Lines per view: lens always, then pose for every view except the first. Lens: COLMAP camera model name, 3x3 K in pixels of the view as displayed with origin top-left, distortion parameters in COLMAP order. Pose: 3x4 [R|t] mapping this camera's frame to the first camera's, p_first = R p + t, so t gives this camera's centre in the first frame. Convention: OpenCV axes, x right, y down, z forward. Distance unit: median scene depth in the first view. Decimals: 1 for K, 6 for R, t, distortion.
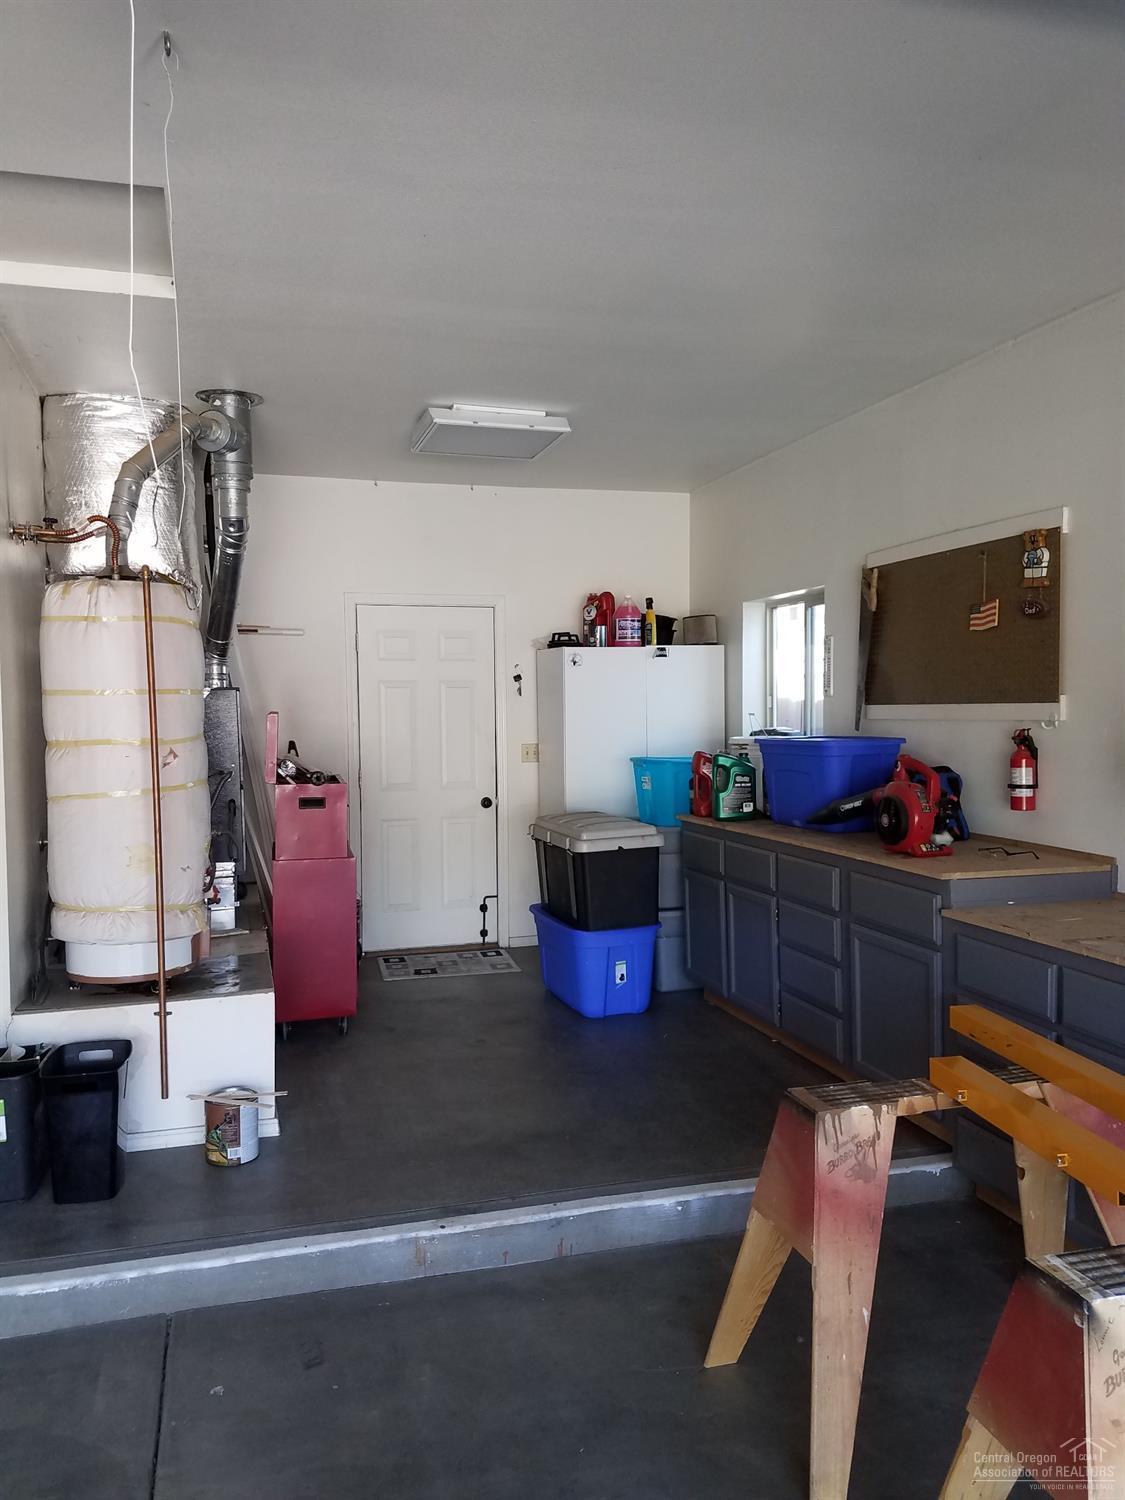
lens RADIAL K [[1157.7, 0, 557.7], [0, 1157.7, 761.7], [0, 0, 1]] dist [0.196331, -0.364043]
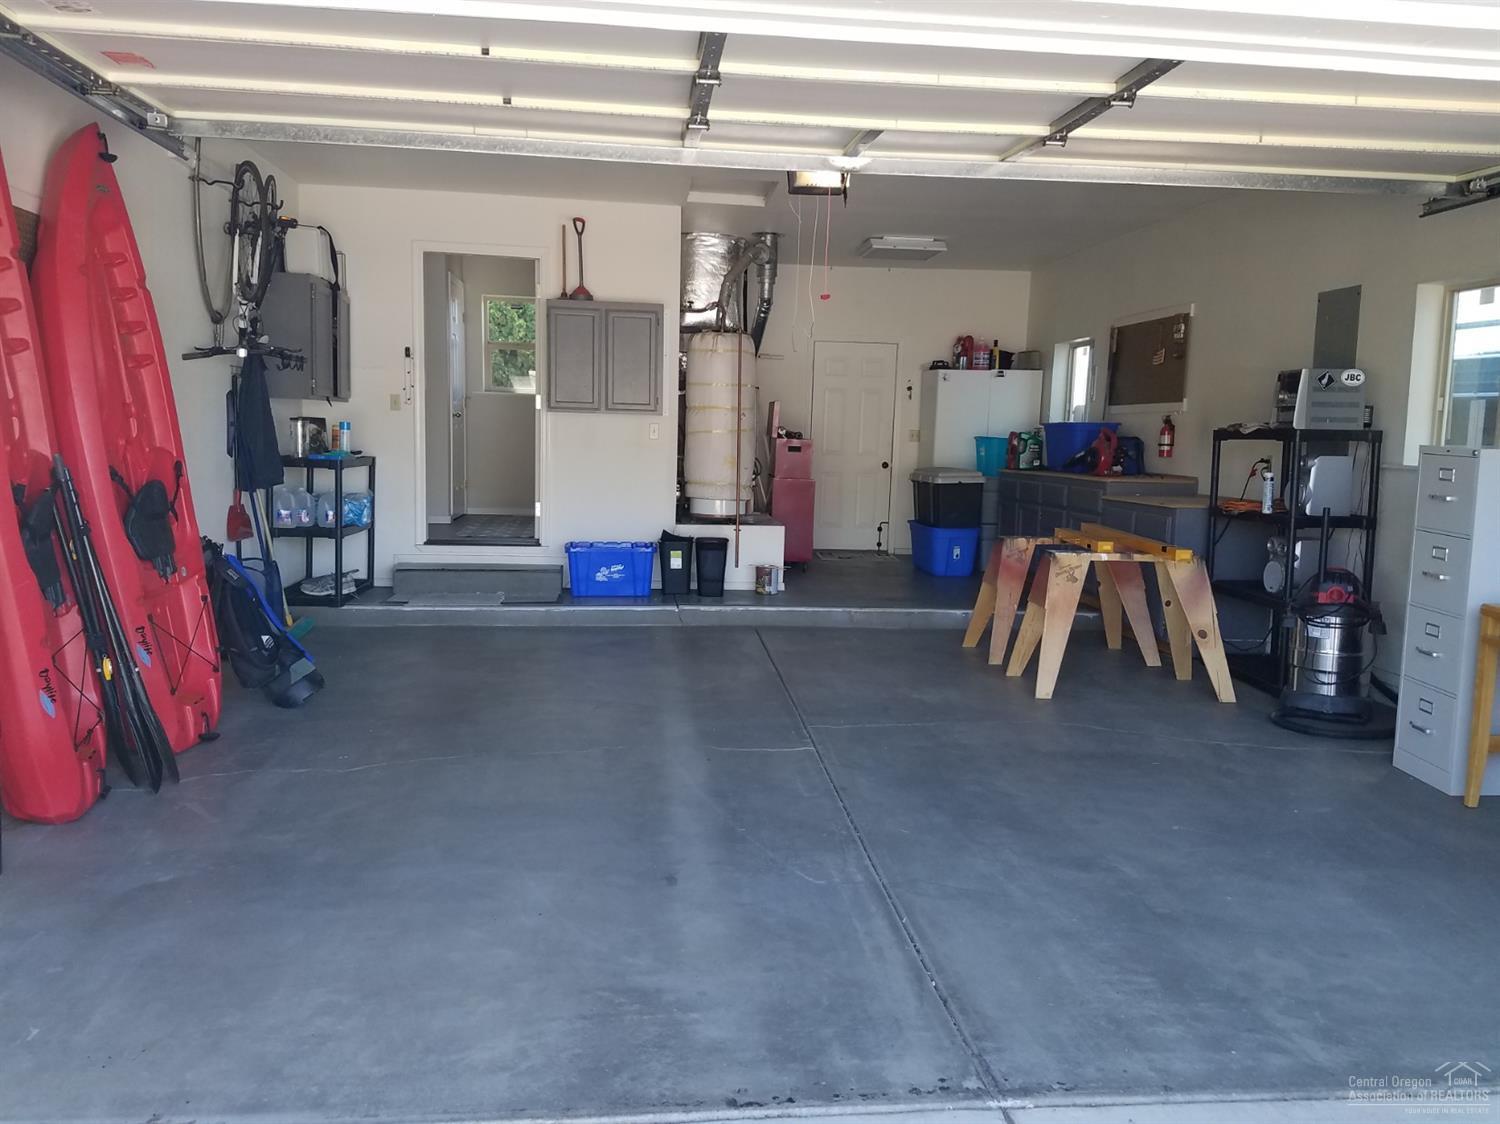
lens RADIAL K [[1157.7, 0, 723.3], [0, 1157.7, 560.9], [0, 0, 1]] dist [0.196331, -0.364043]
pose [[0.979905, 0.059702, -0.190319, 0.045699], [-0.047711, 0.996613, 0.066979, 0.092418], [0.193673, -0.056553, 0.979435, -0.858372]]
